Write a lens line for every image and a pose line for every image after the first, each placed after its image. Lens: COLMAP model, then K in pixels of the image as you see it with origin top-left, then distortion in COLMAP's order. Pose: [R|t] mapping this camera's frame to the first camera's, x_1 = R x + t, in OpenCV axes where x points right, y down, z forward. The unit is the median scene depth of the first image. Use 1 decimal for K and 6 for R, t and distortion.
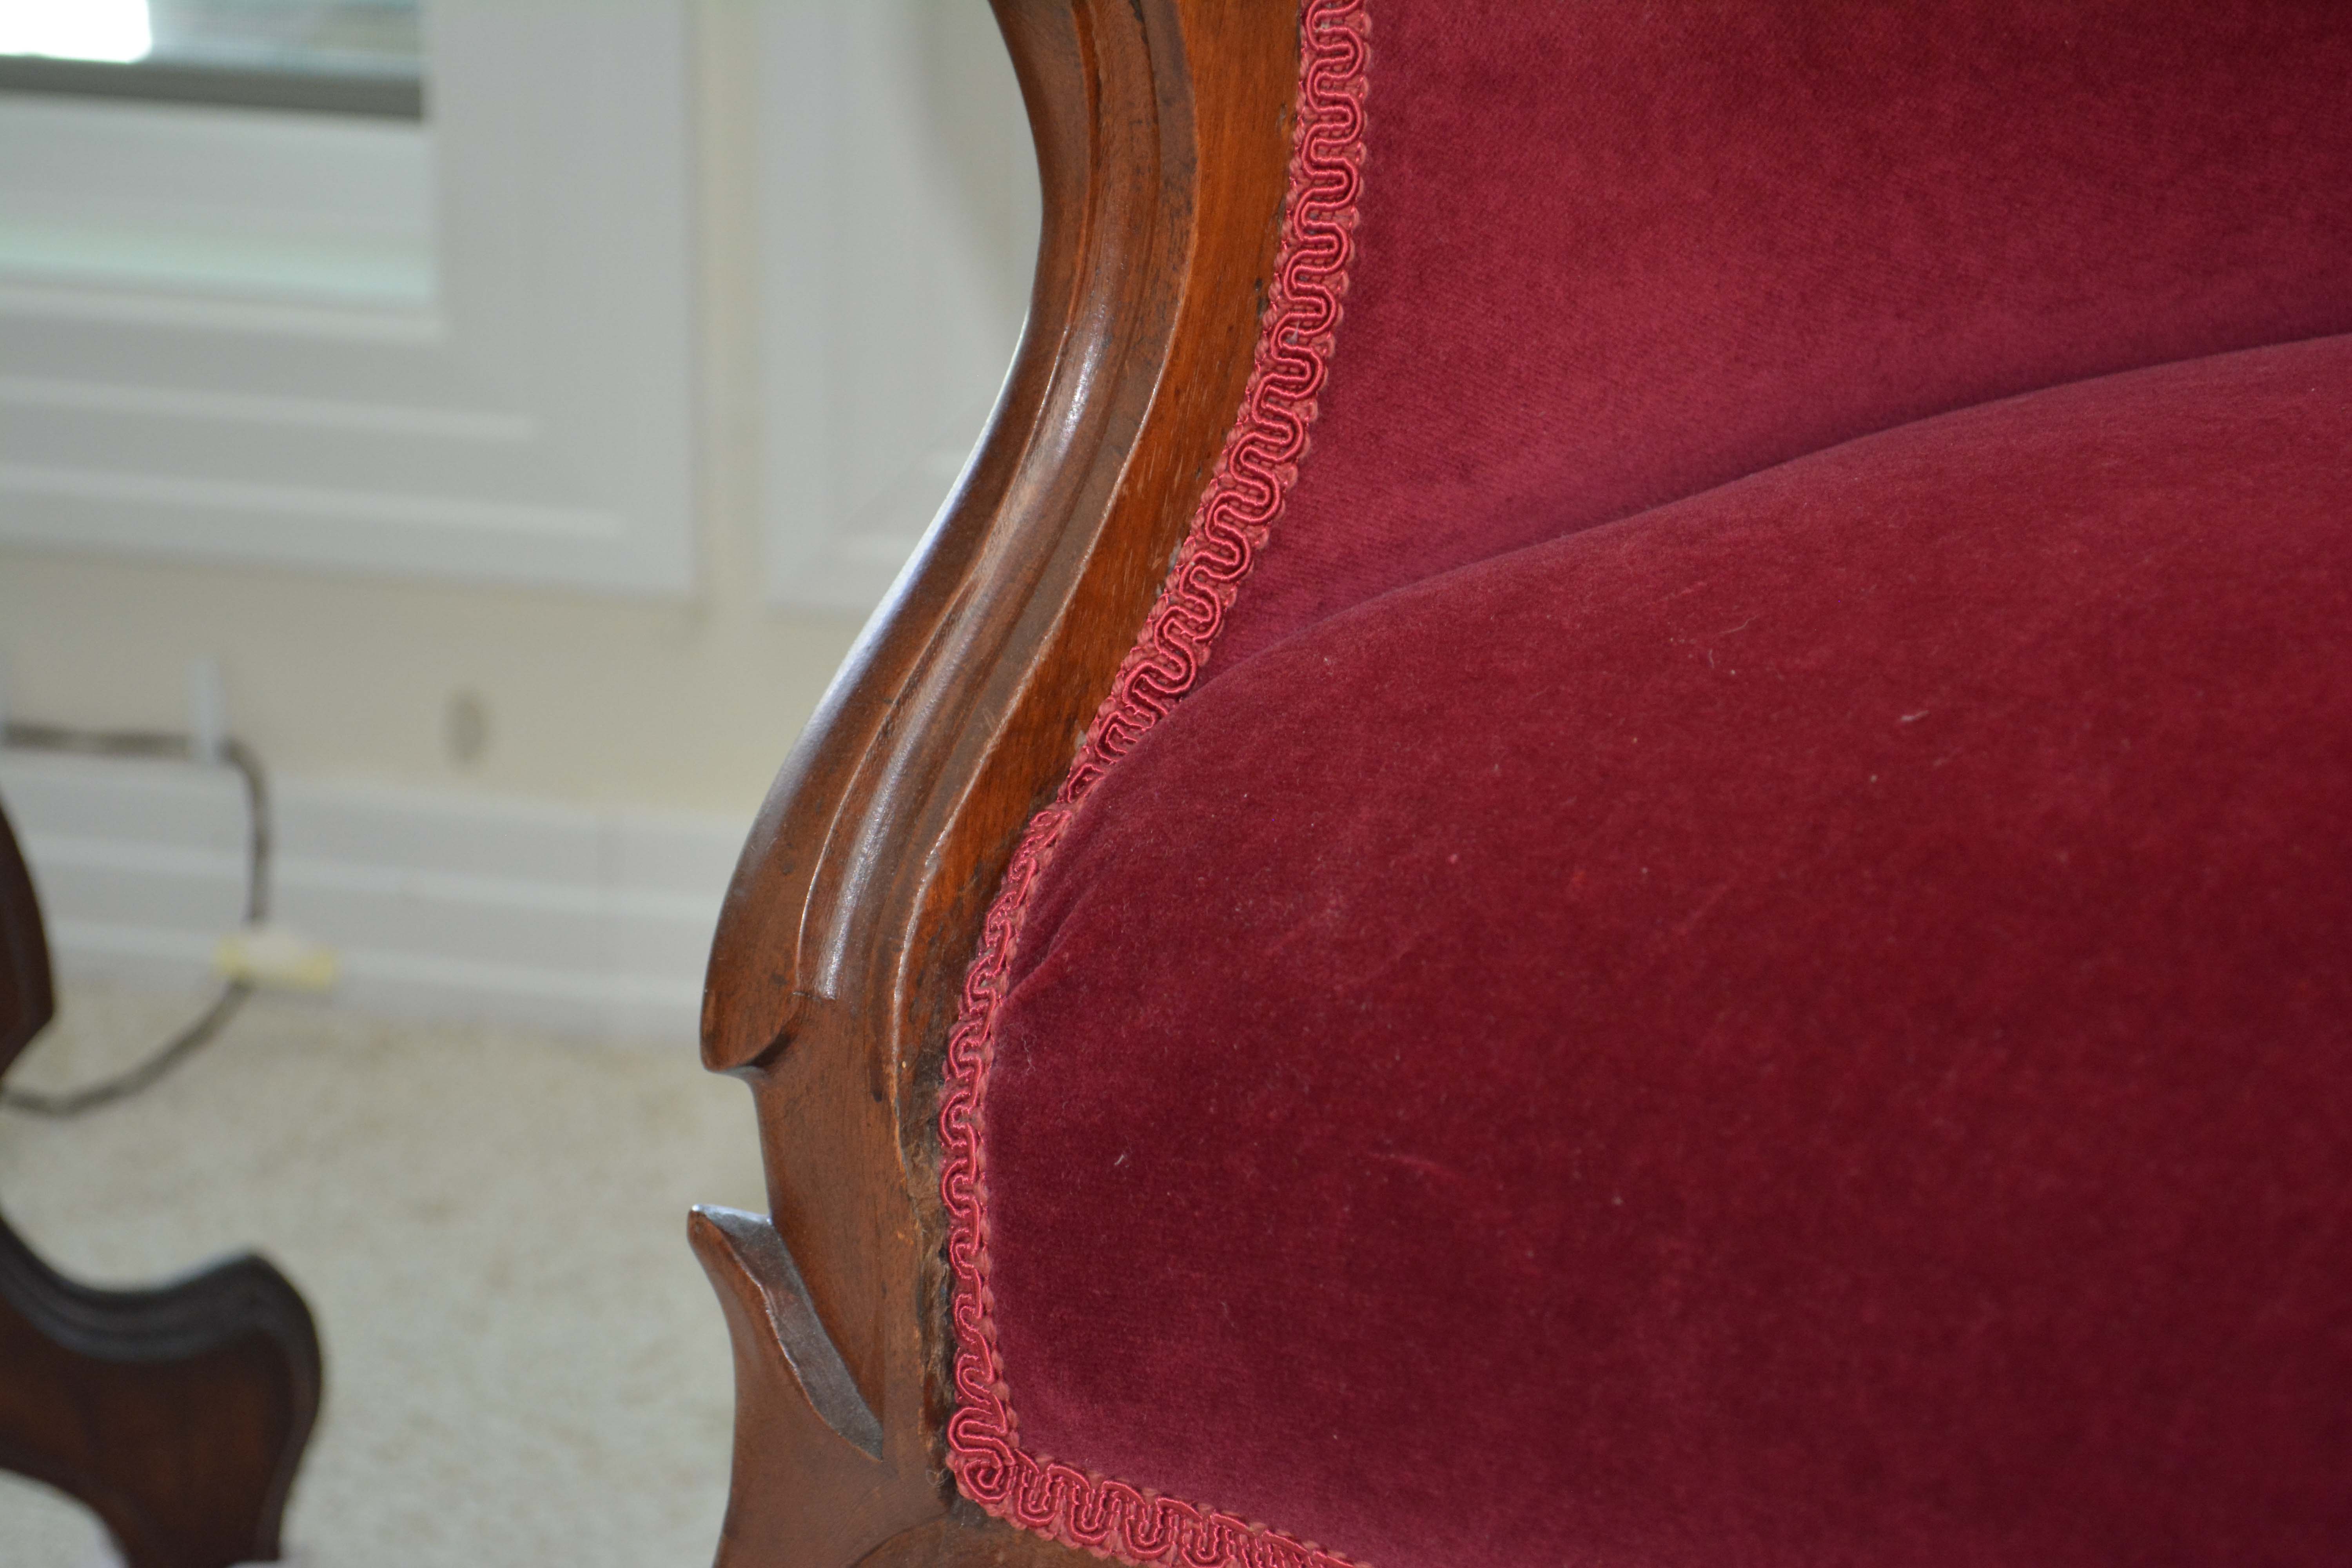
lens RADIAL K [[5172.0, 0, 1174.0], [0, 5172.0, 784.1], [0, 0, 1]] dist [0.034641, 0.000000]
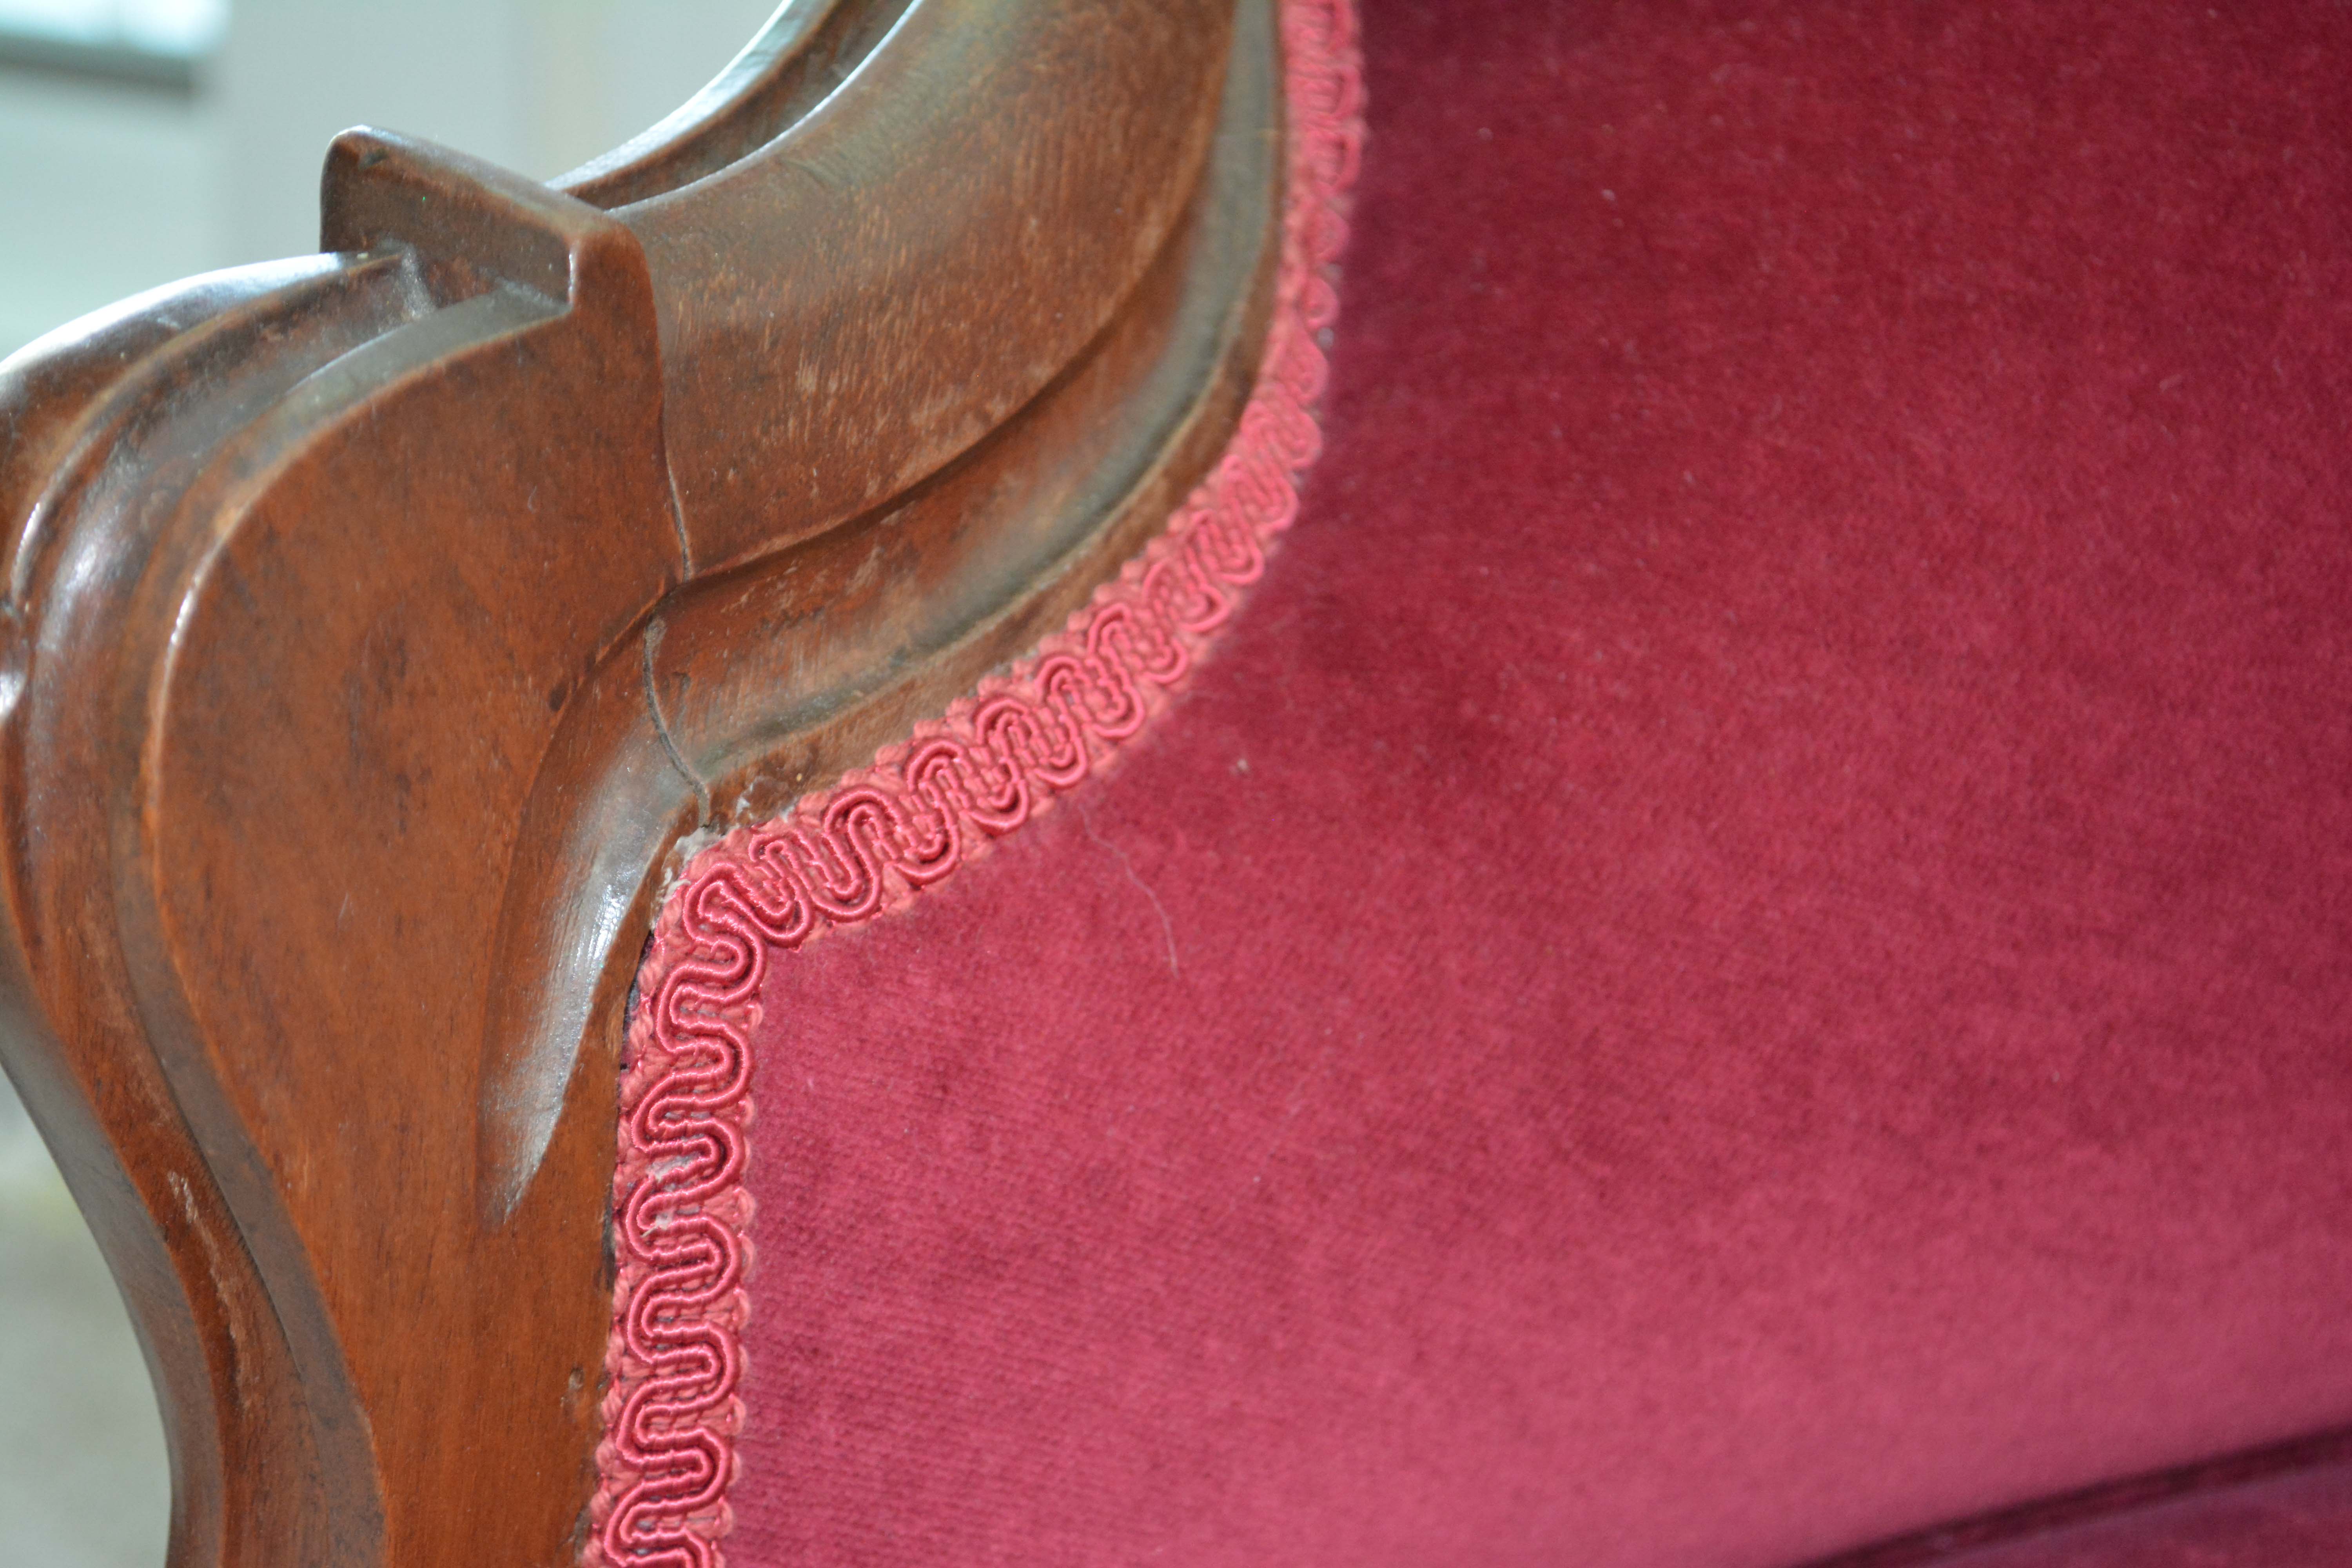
lens RADIAL K [[5172.0, 0, 1173.3], [0, 5172.0, 783.0], [0, 0, 1]] dist [0.034641, 0.000000]
pose [[0.996844, 0.053206, -0.058925, 0.110493], [-0.046935, 0.993561, 0.103120, -0.244429], [0.064032, -0.100028, 0.992922, 0.432955]]
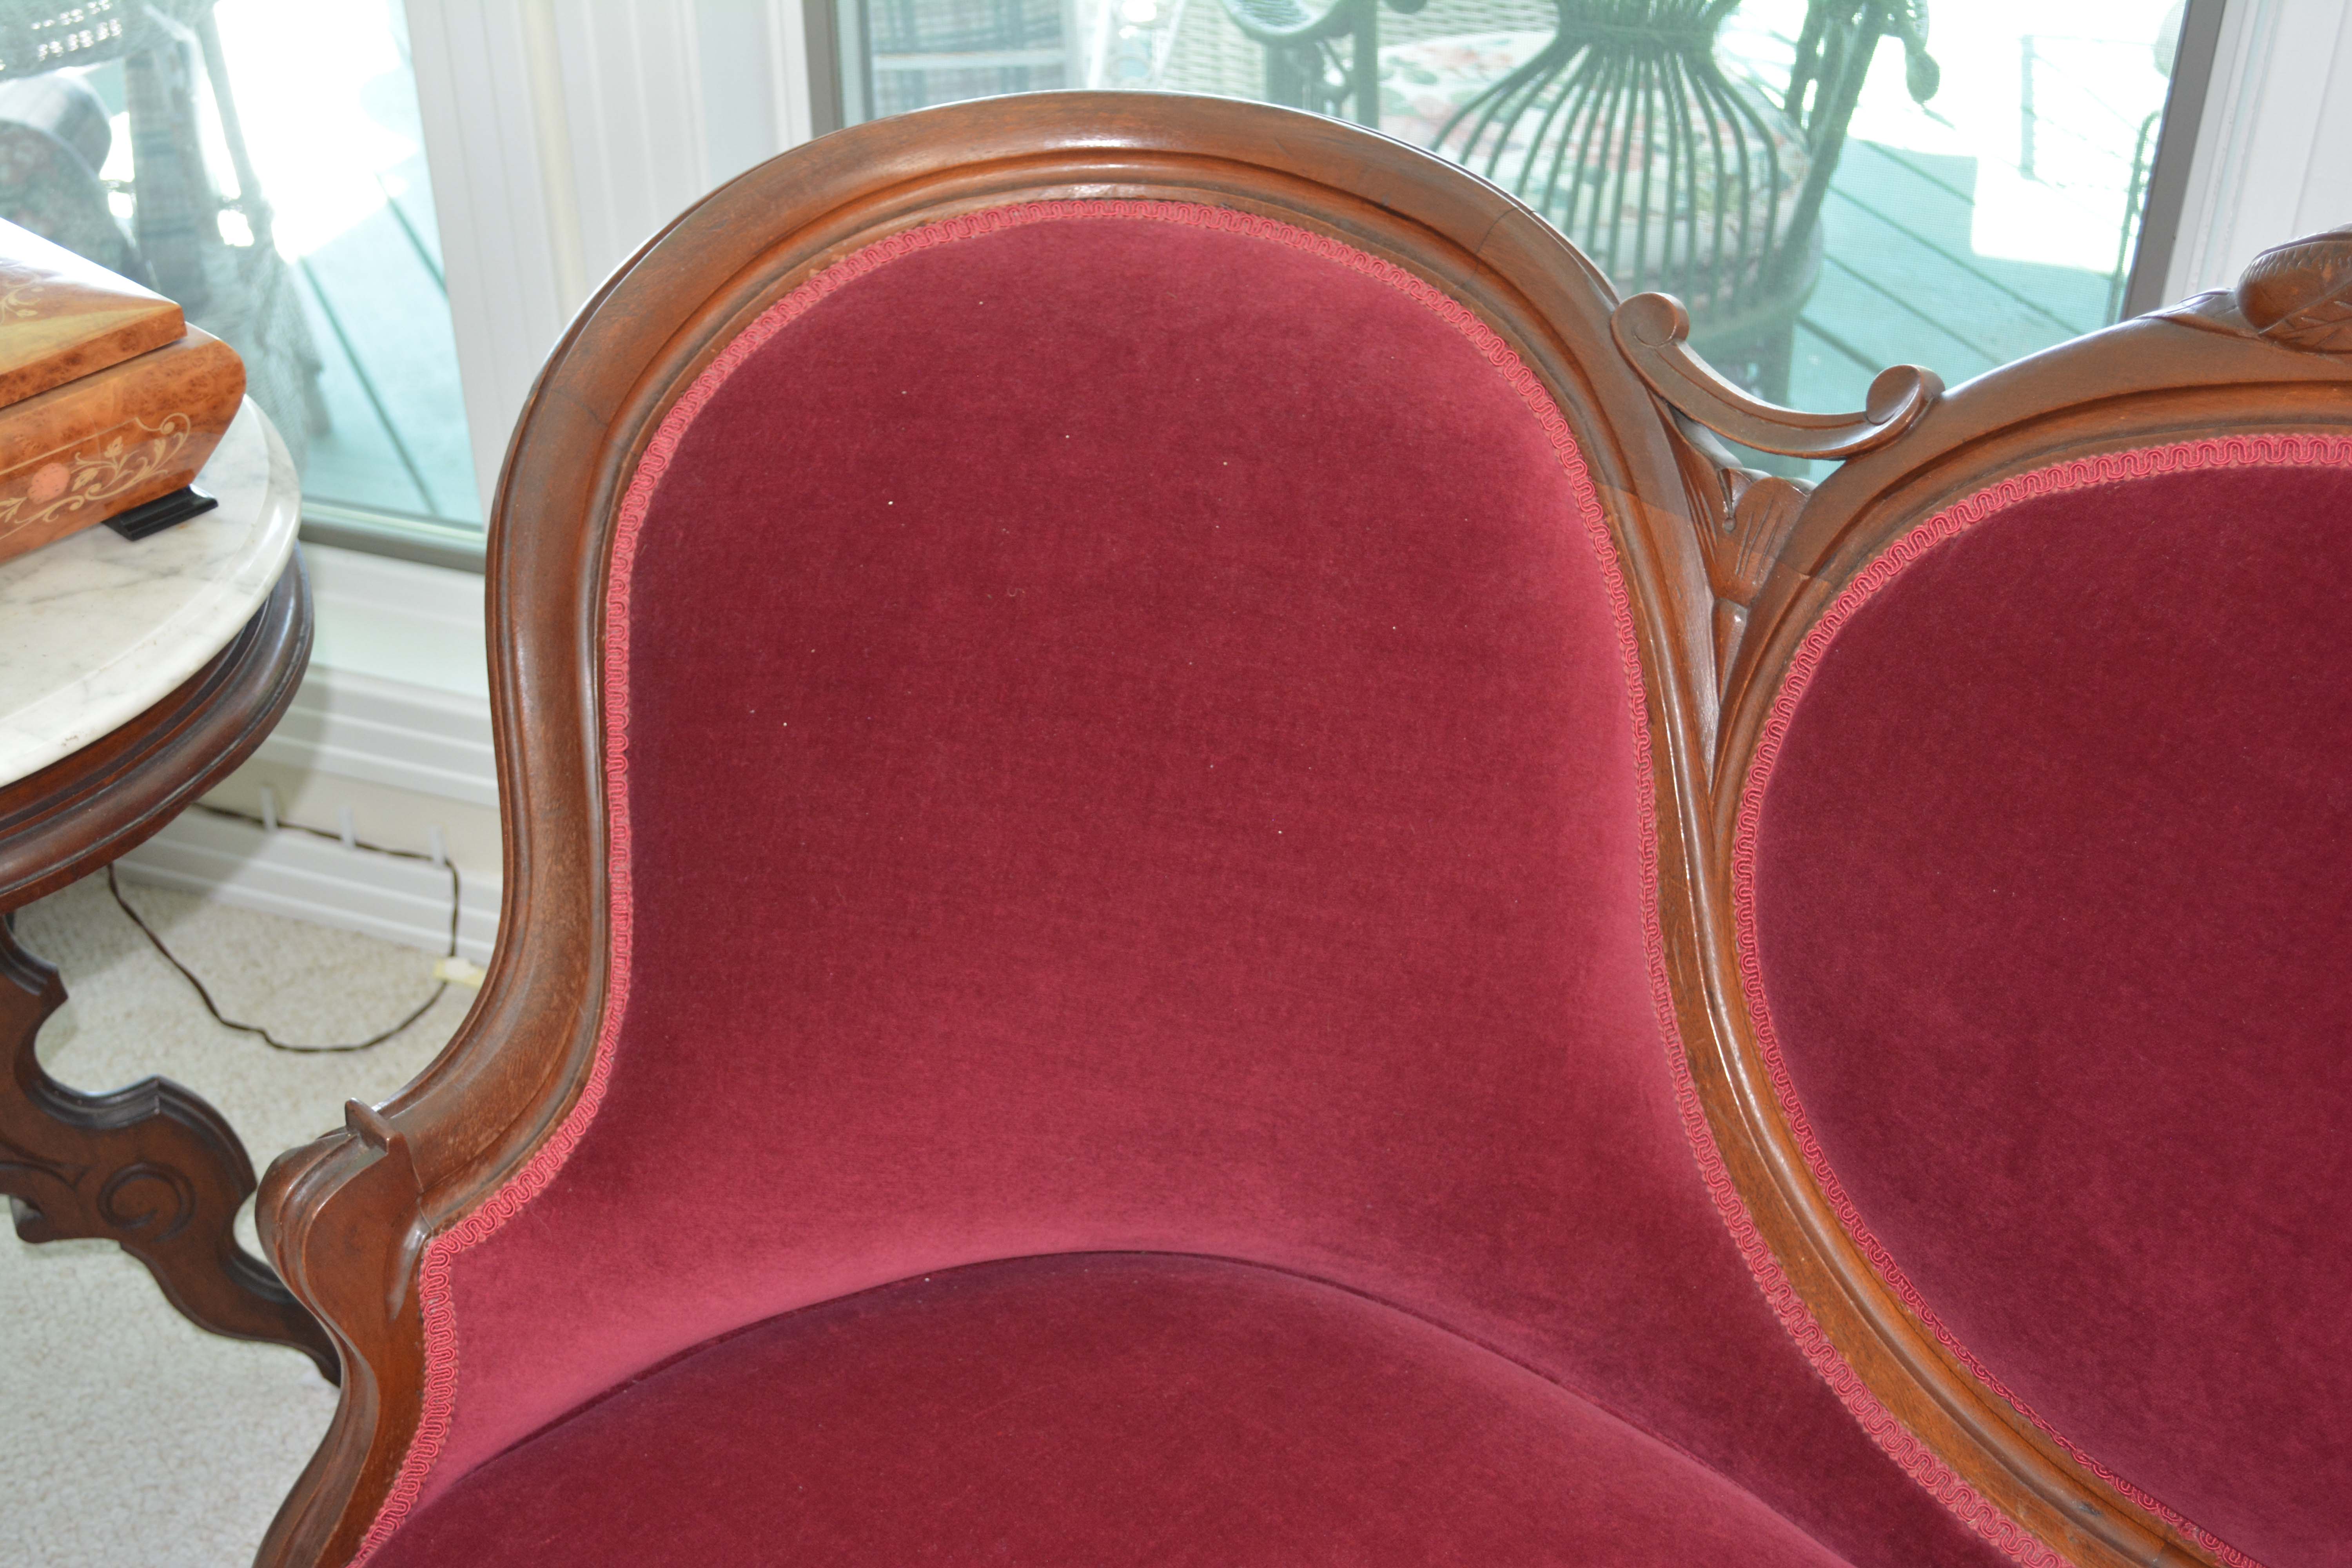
lens RADIAL K [[2839.1, 0, 1160.1], [0, 2839.1, 788.1], [0, 0, 1]] dist [-0.035704, 0.000000]
pose [[0.994229, 0.043056, -0.098257, 0.519718], [-0.015736, 0.964548, 0.263438, -0.774406], [0.106116, -0.260371, 0.959659, -0.295413]]
